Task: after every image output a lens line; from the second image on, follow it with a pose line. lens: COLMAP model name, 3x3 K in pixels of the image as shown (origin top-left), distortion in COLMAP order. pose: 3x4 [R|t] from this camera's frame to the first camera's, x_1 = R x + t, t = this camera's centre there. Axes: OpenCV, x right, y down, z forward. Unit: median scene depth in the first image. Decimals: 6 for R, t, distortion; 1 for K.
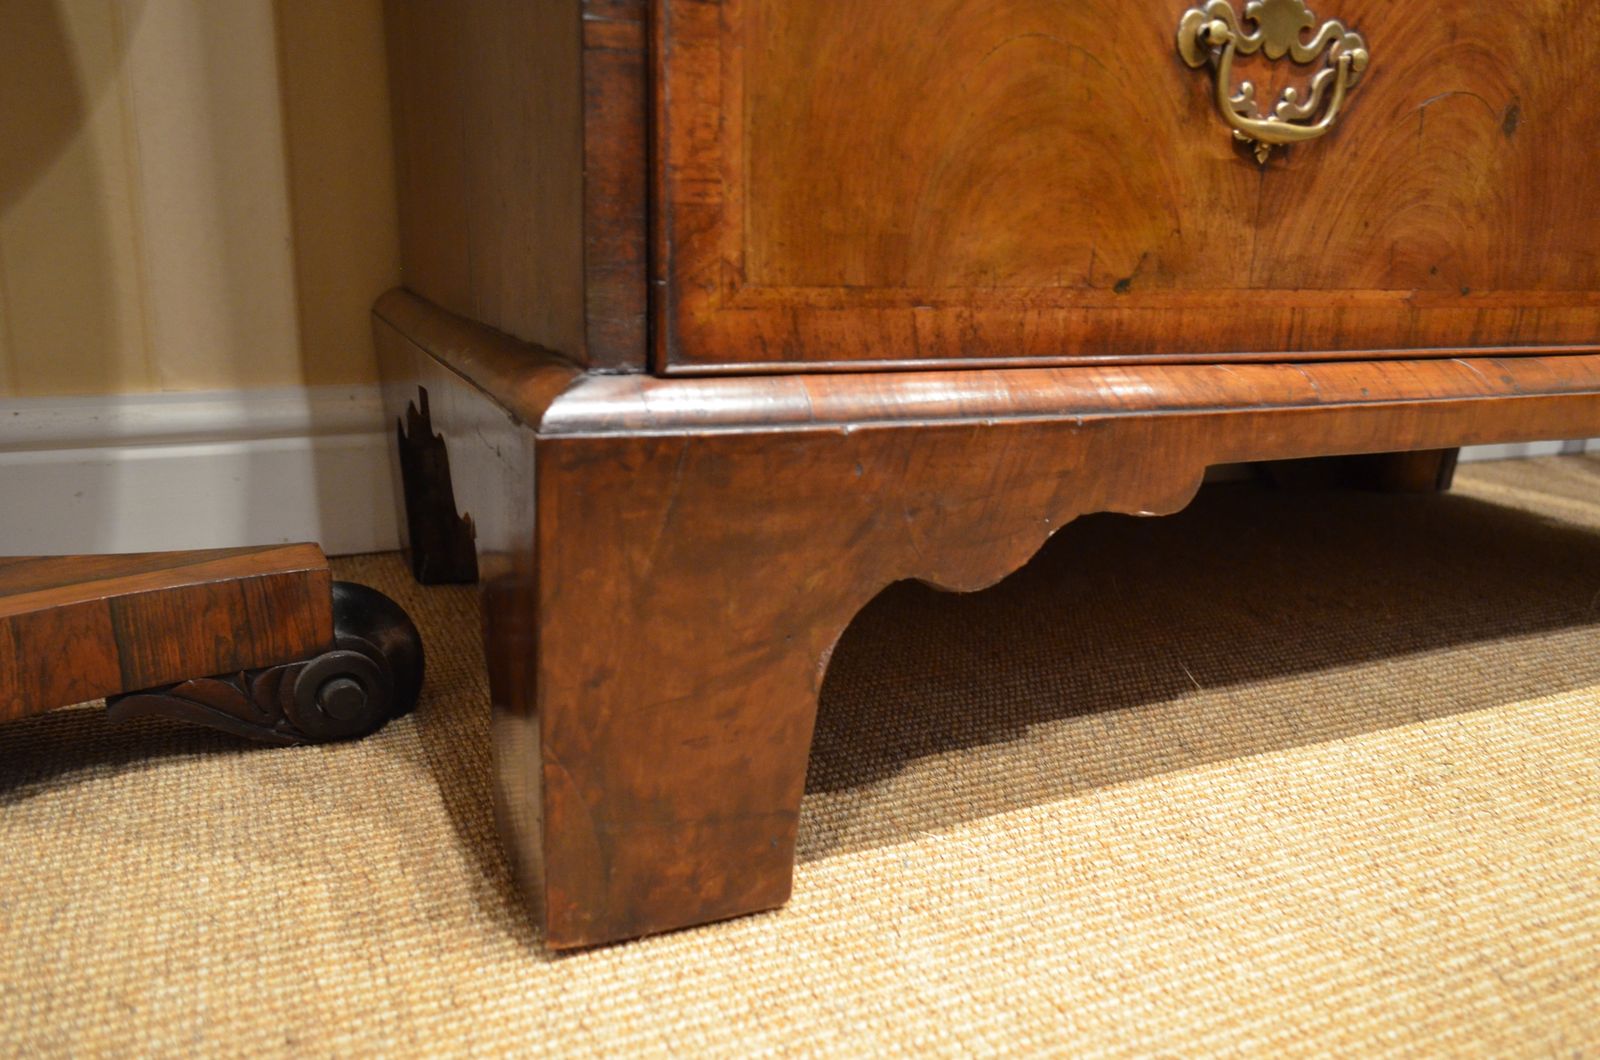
lens RADIAL K [[1226.7, 0, 812.8], [0, 1226.7, 543.2], [0, 0, 1]] dist [-0.016164, 0.008660]
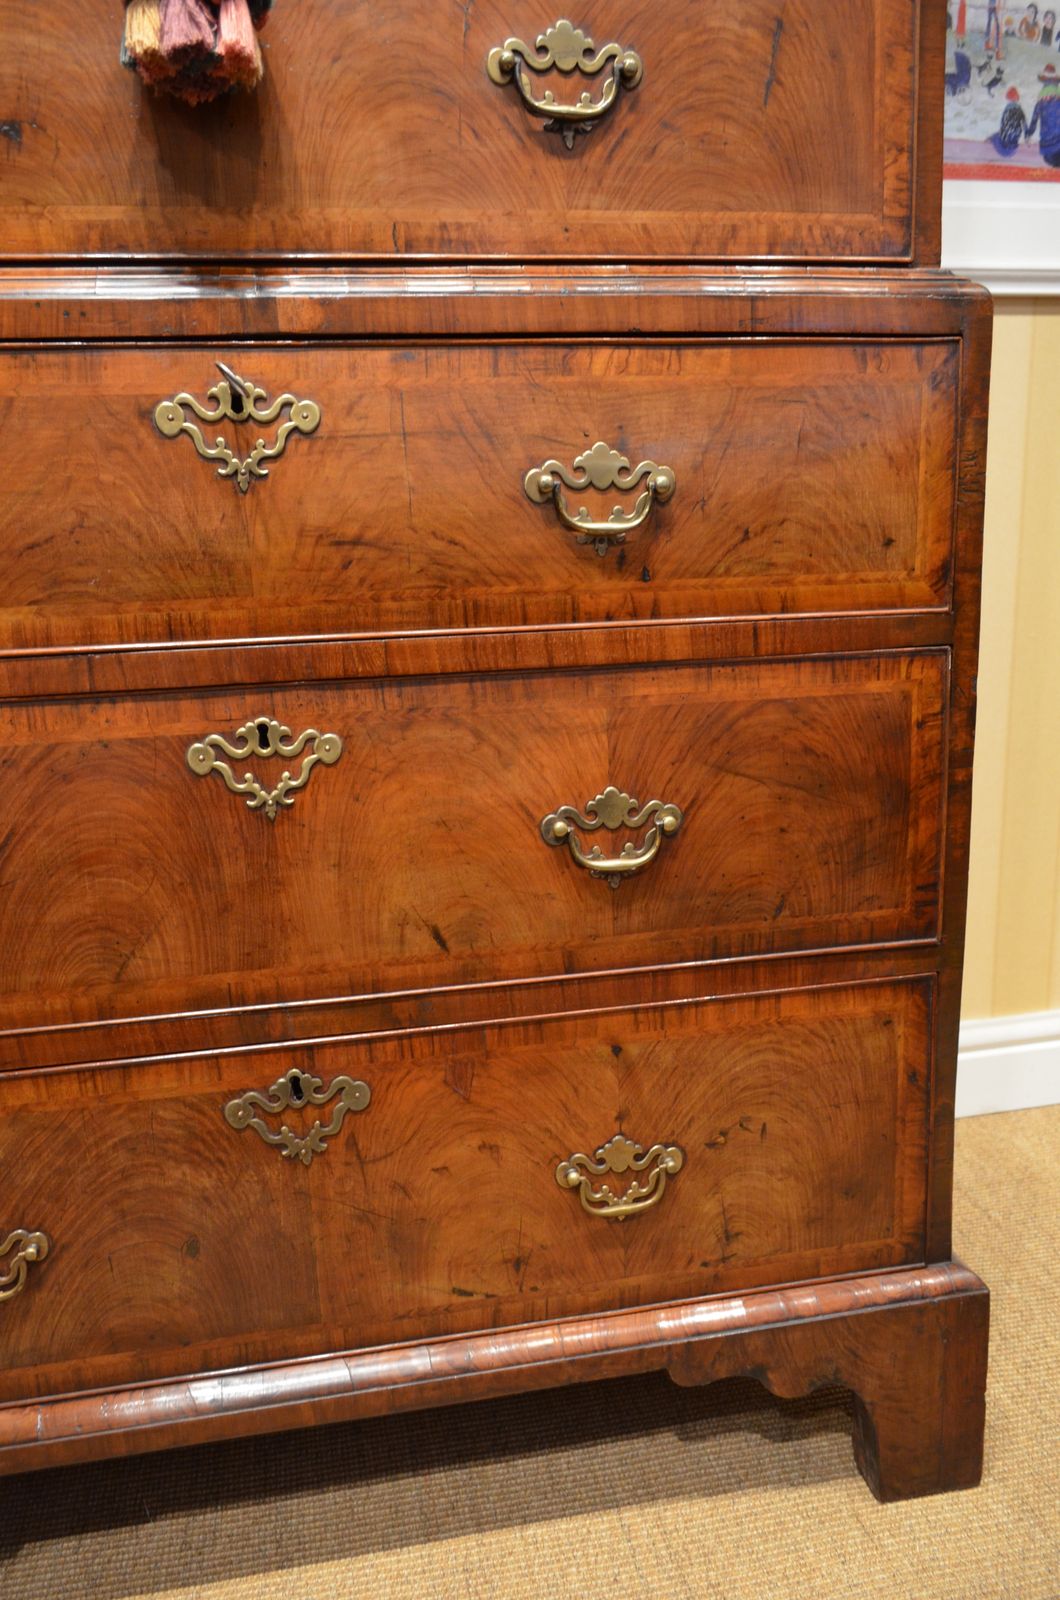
lens RADIAL K [[1226.7, 0, 521.6], [0, 1226.7, 816.0], [0, 0, 1]] dist [-0.016164, 0.008660]
pose [[0.969351, -0.009913, -0.245482, 1.513681], [0.004899, 0.999767, -0.021030, -0.955738], [0.245633, 0.019183, 0.969173, -0.478279]]
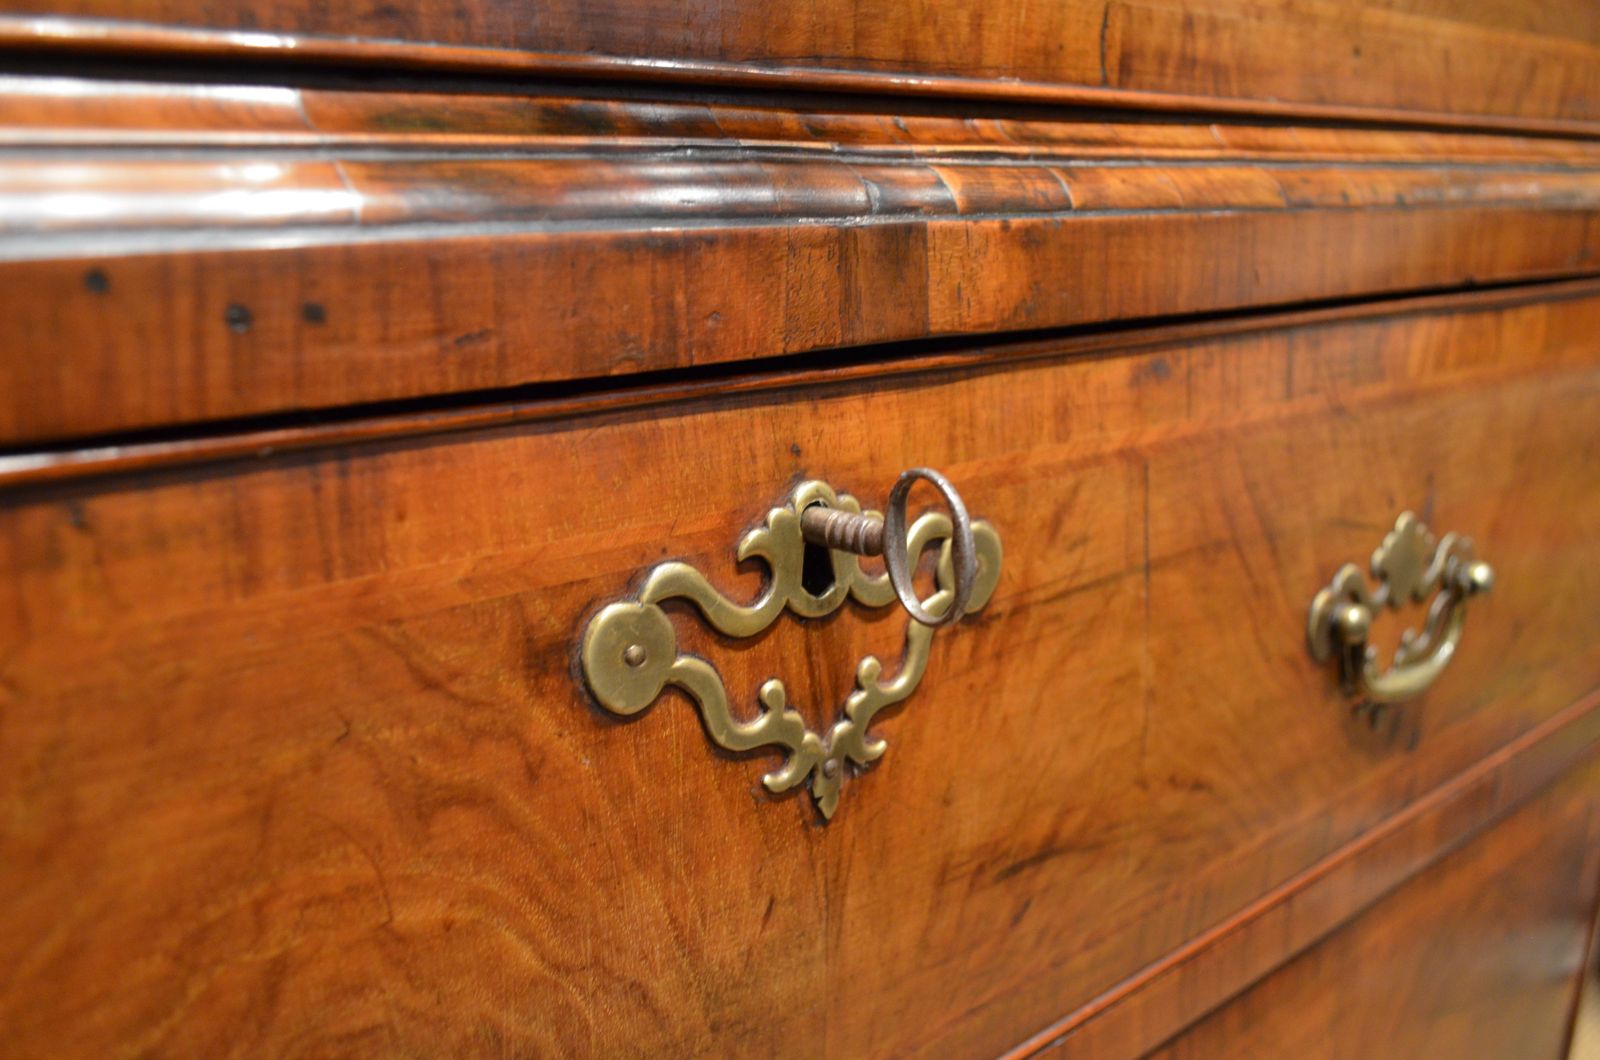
lens RADIAL K [[1188.7, 0, 803.4], [0, 1188.7, 542.3], [0, 0, 1]] dist [-0.014120, 0.007096]
pose [[0.973284, -0.102985, 0.205215, 0.710146], [0.094982, 0.994297, 0.048503, -1.529947], [-0.209039, -0.027715, 0.977514, 0.448711]]
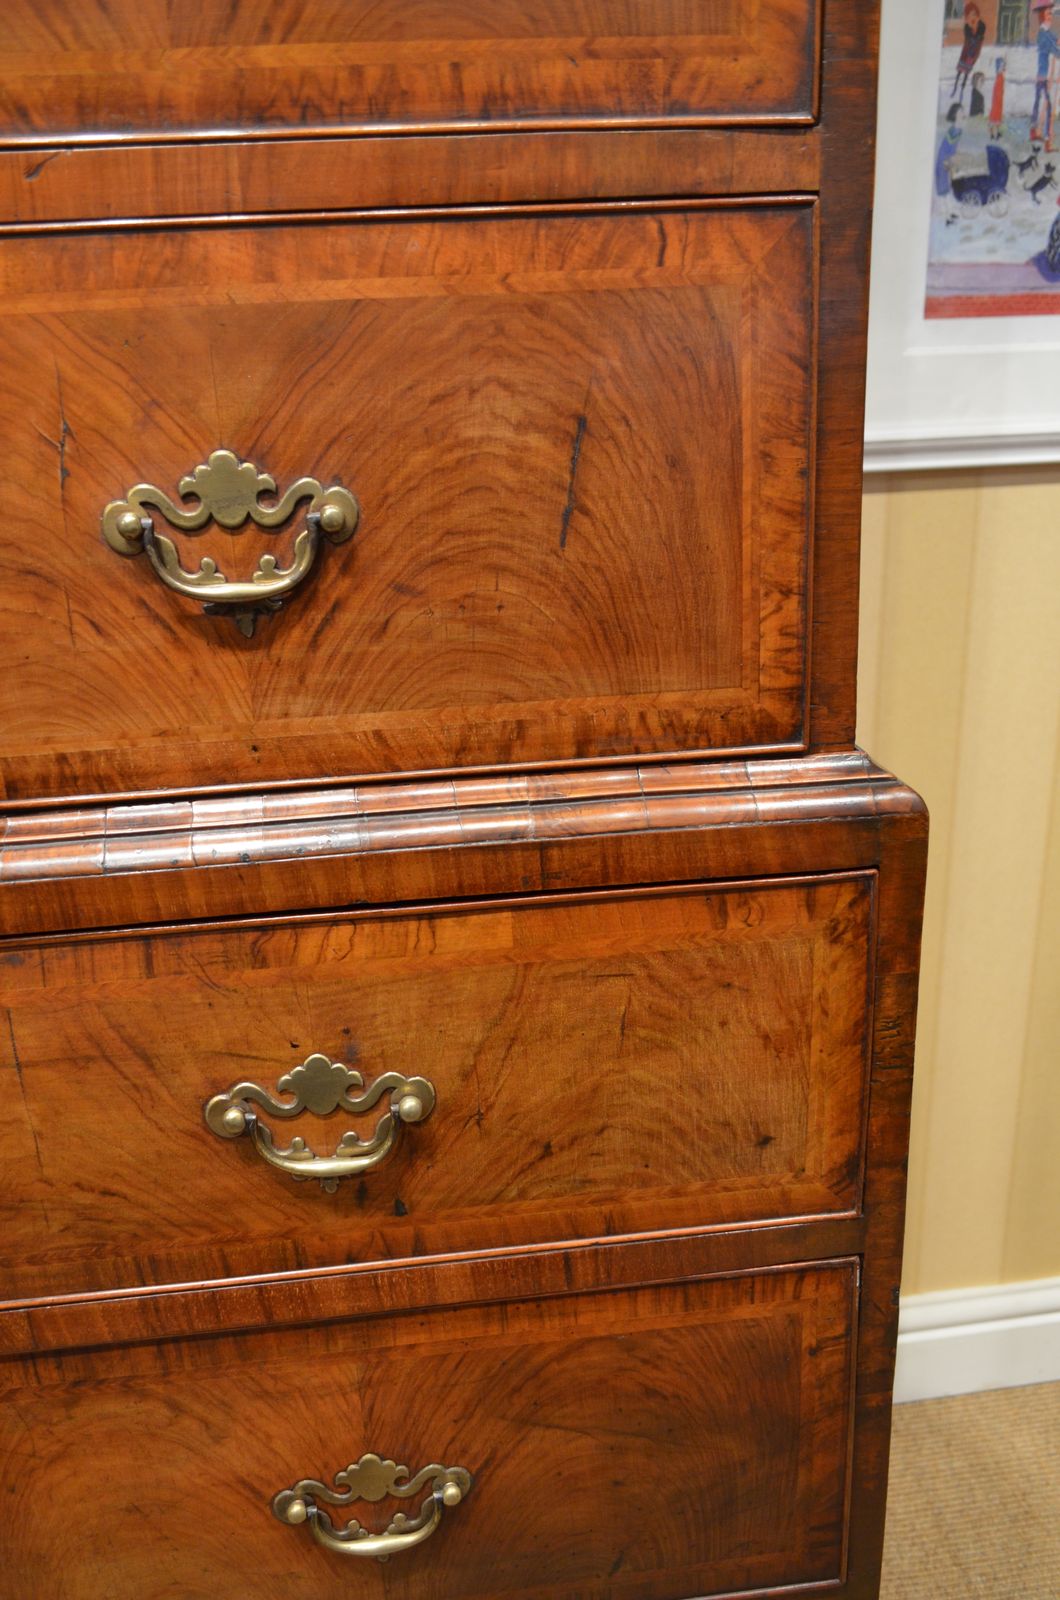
lens RADIAL K [[1226.7, 0, 523.0], [0, 1226.7, 820.5], [0, 0, 1]] dist [-0.016164, 0.008660]
pose [[0.949121, 0.028604, -0.313609, 1.733507], [-0.000312, 0.995951, 0.089893, -1.779976], [0.314911, -0.085222, 0.945288, 0.137156]]
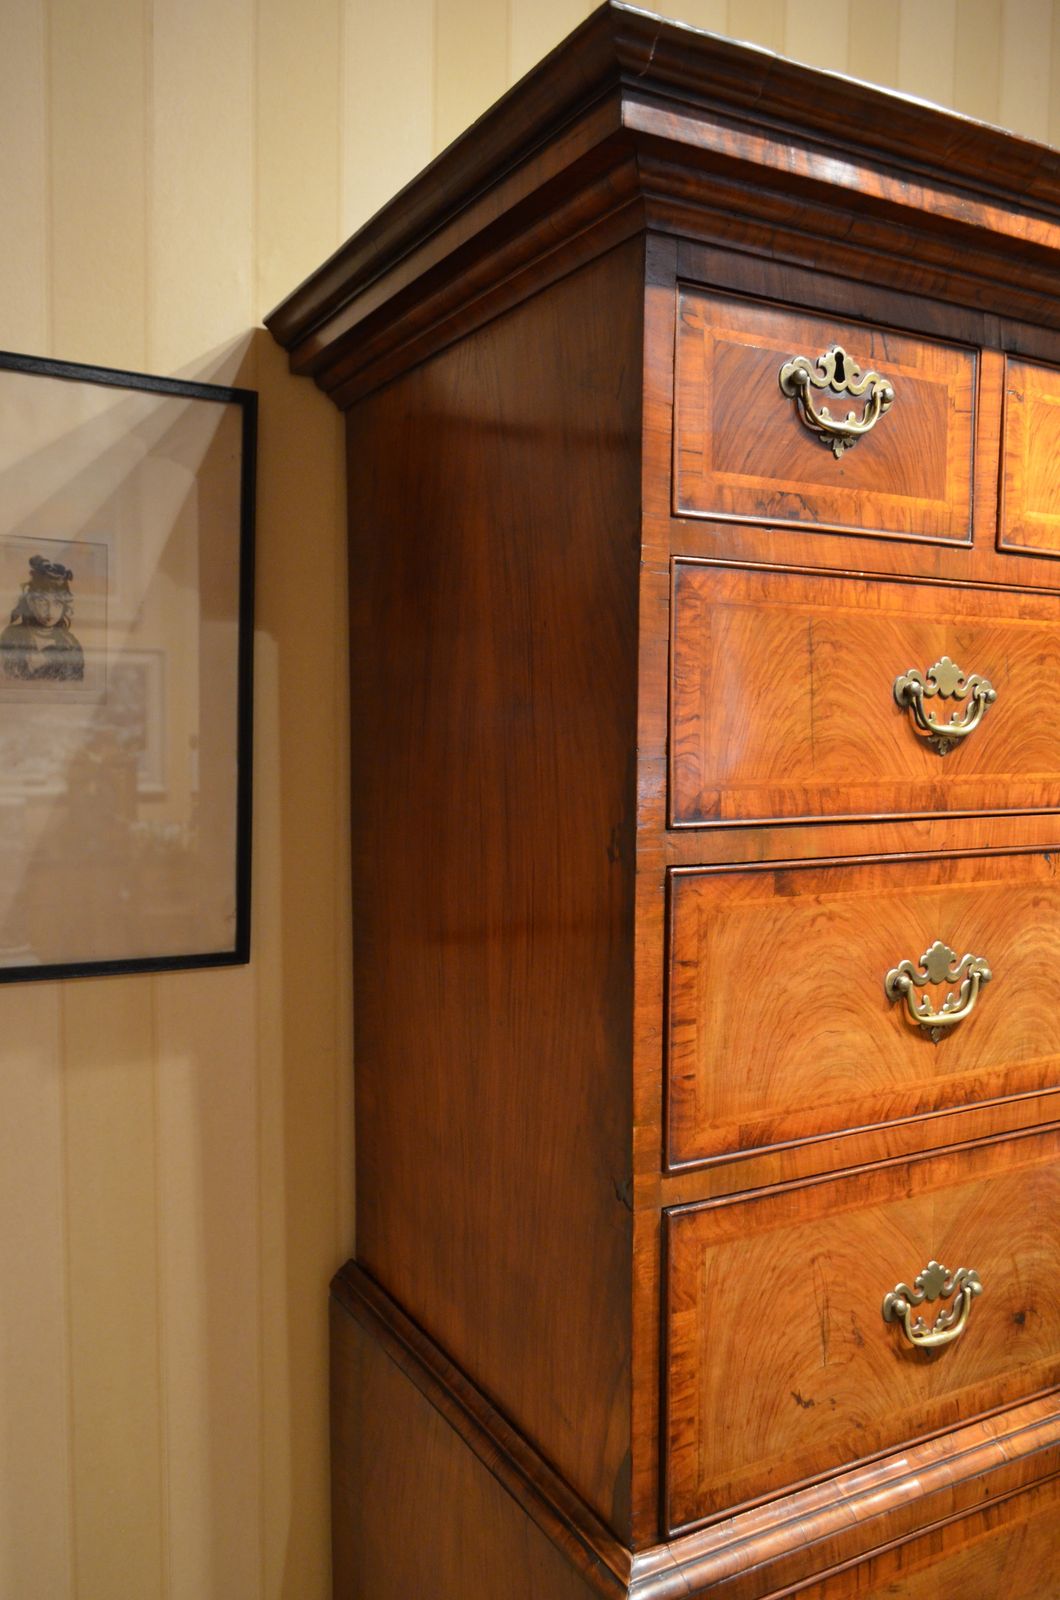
lens RADIAL K [[1226.7, 0, 520.2], [0, 1226.7, 816.0], [0, 0, 1]] dist [-0.016164, 0.008660]
pose [[0.996395, -0.029656, 0.079480, -0.343605], [0.043093, 0.983964, -0.173083, -2.287124], [-0.073073, 0.175884, 0.981695, -1.225847]]
